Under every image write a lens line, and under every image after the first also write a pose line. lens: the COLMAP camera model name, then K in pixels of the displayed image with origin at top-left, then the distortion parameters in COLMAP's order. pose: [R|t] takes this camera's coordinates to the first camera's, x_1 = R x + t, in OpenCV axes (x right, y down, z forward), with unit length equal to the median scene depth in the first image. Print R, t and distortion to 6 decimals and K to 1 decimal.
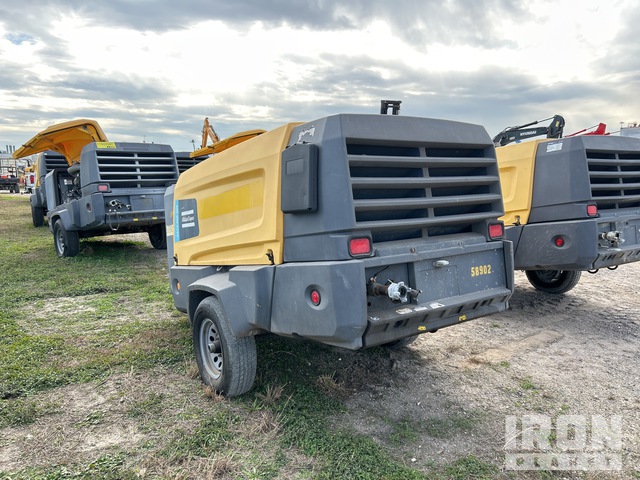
lens RADIAL K [[497.9, 0, 318.3], [0, 497.9, 241.3], [0, 0, 1]] dist [0.054844, -0.007416]
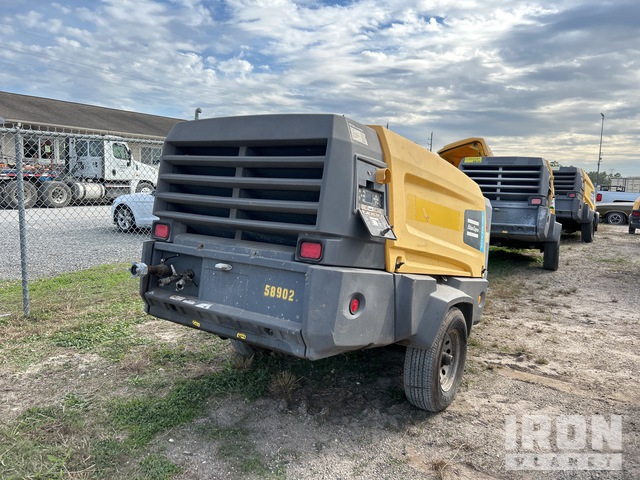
lens RADIAL K [[497.9, 0, 334.1], [0, 497.9, 233.7], [0, 0, 1]] dist [0.054844, -0.007416]
pose [[0.346124, 0.110252, -0.931688, 1.086204], [-0.164756, 0.984781, 0.055328, -0.094960], [0.923609, 0.134351, 0.359021, 0.767663]]
